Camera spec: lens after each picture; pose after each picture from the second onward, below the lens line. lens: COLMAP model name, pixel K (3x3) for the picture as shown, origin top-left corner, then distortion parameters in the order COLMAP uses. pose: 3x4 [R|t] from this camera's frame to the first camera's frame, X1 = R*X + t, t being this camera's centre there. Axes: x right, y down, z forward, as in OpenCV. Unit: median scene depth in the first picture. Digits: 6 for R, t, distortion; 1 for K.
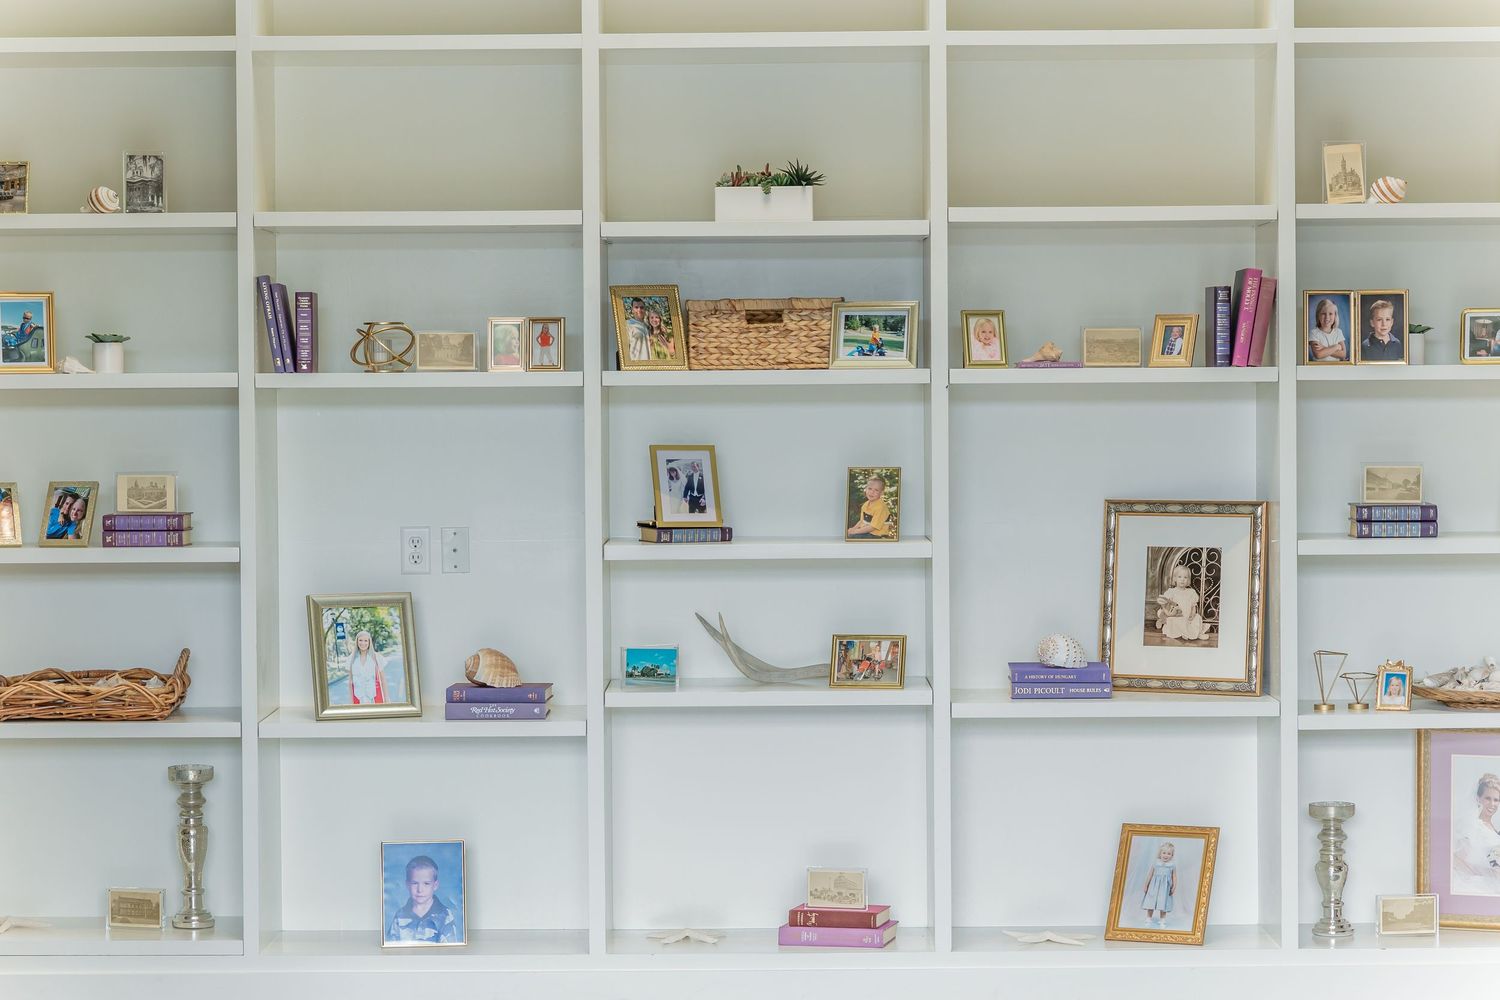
lens RADIAL K [[3682.0, 0, 750.0], [0, 3682.0, 500.0], [0, 0, 1]] dist [-0.032601, -0.779875]
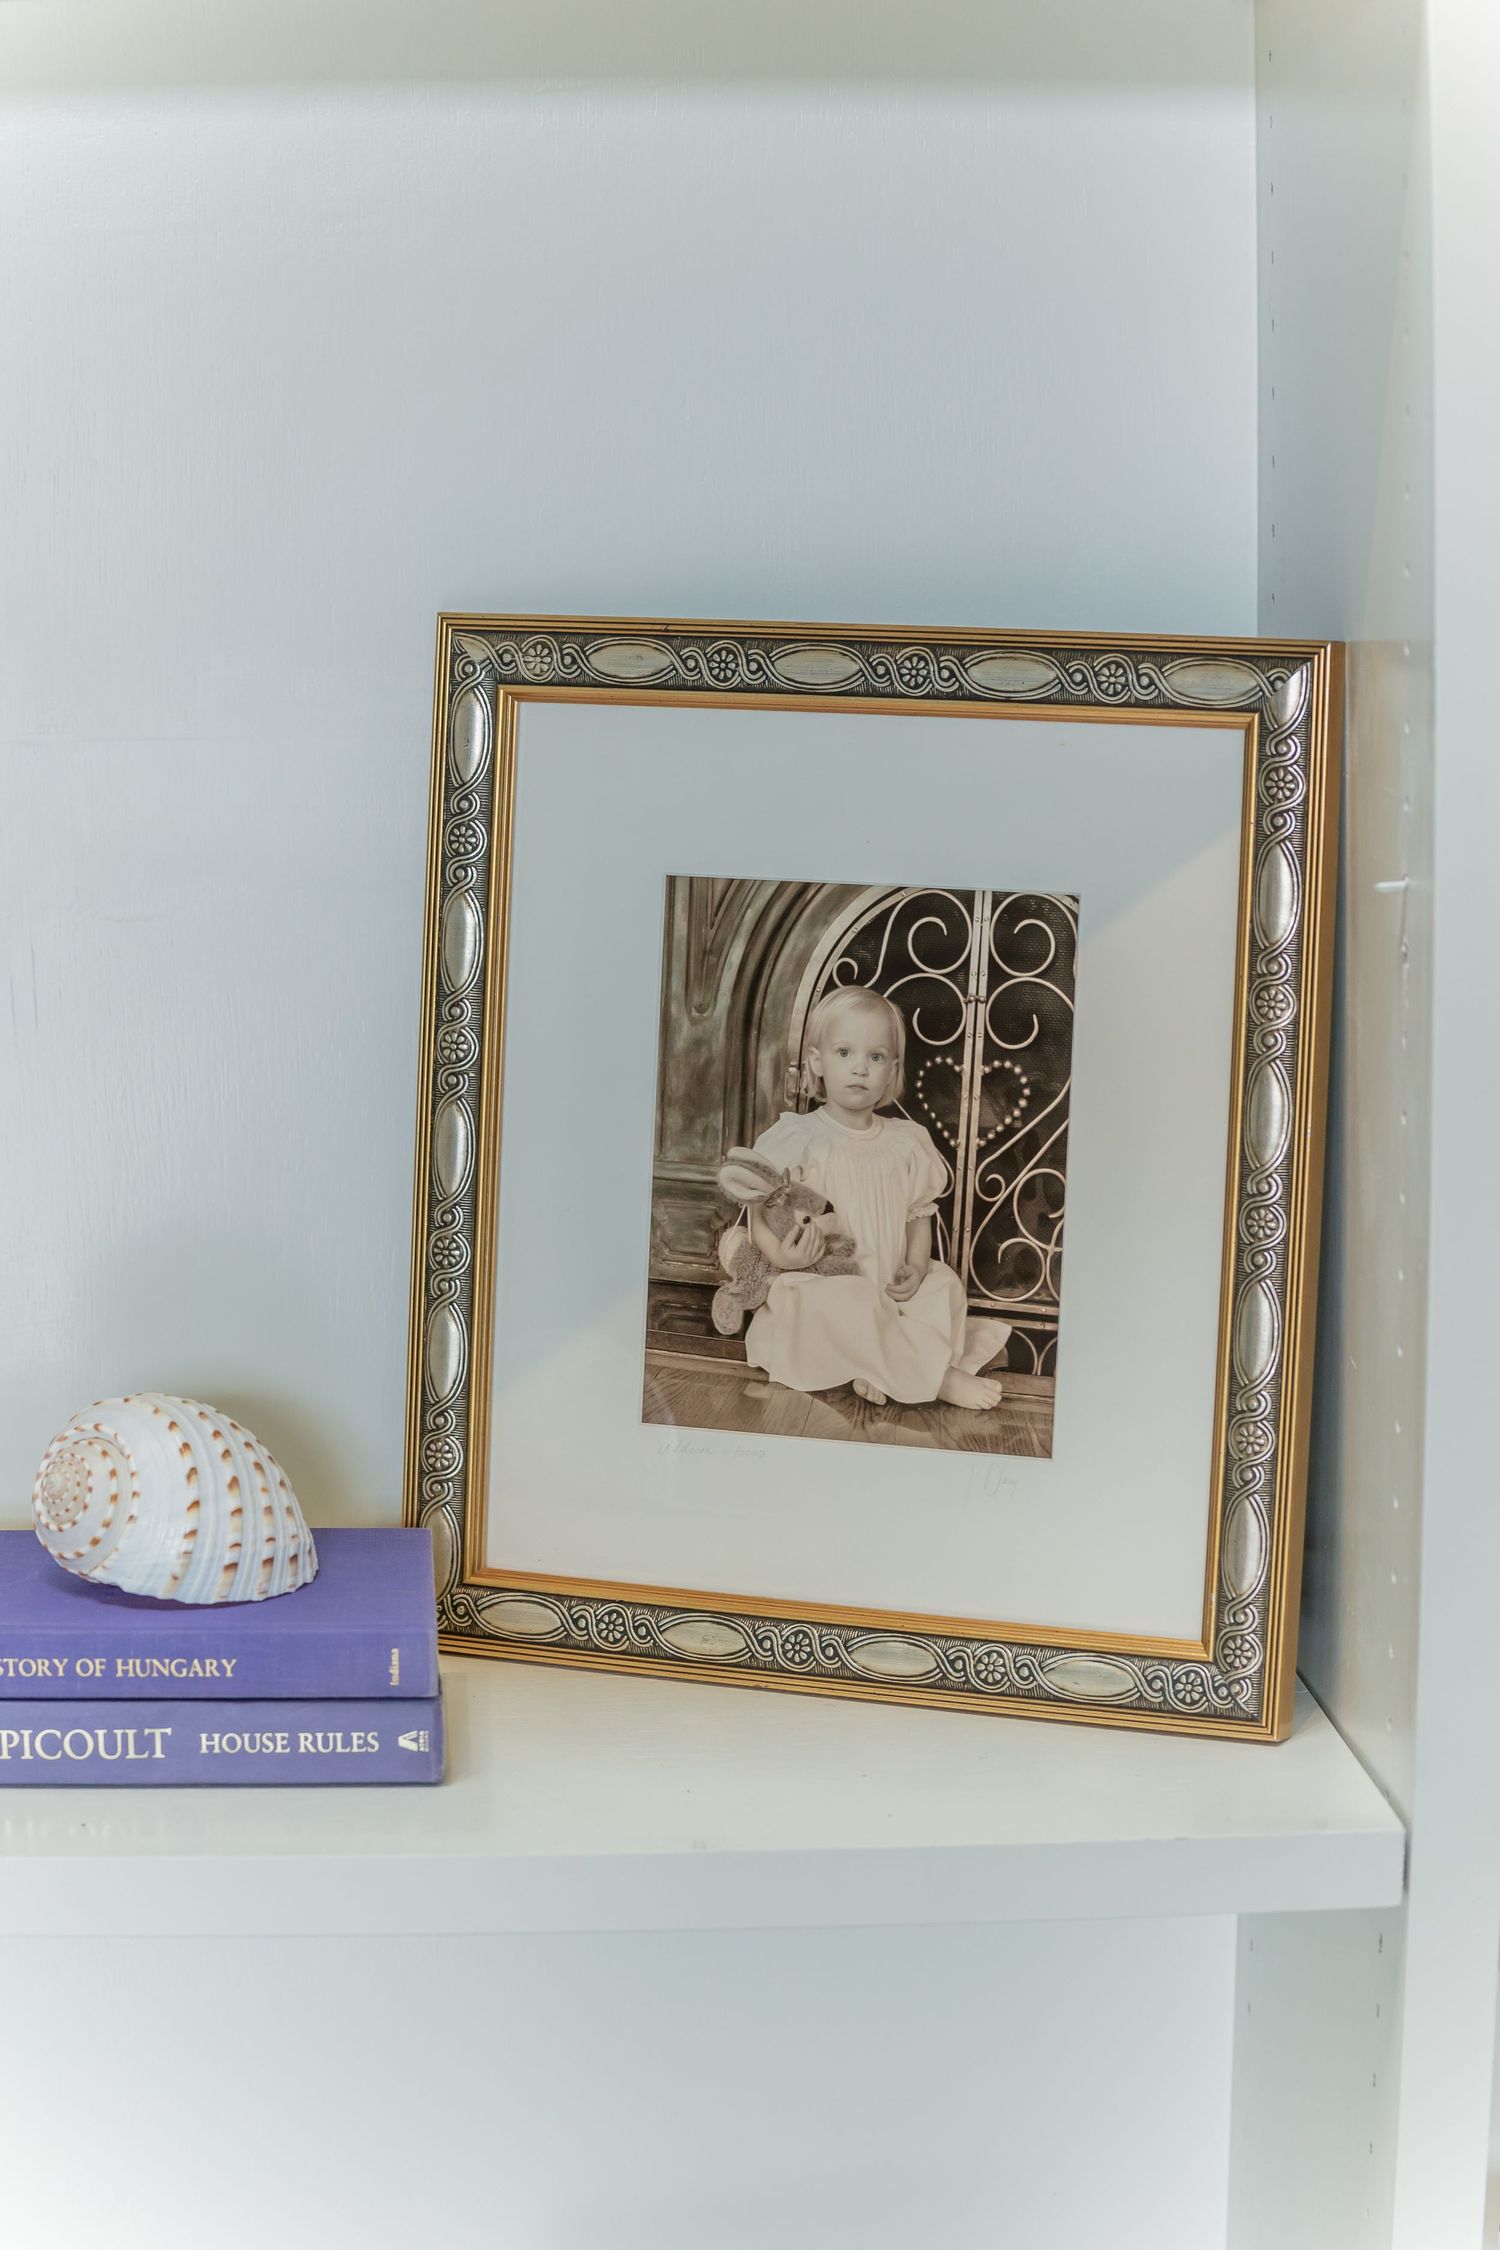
lens RADIAL K [[5653.2, 0, 750.0], [0, 5653.2, 1125.0], [0, 0, 1]] dist [-0.669258, -0.492528]
pose [[0.996471, -0.006828, 0.083660, 0.089486], [-0.003545, 0.992373, 0.123217, -0.009420], [-0.083863, -0.123079, 0.988847, 0.730141]]
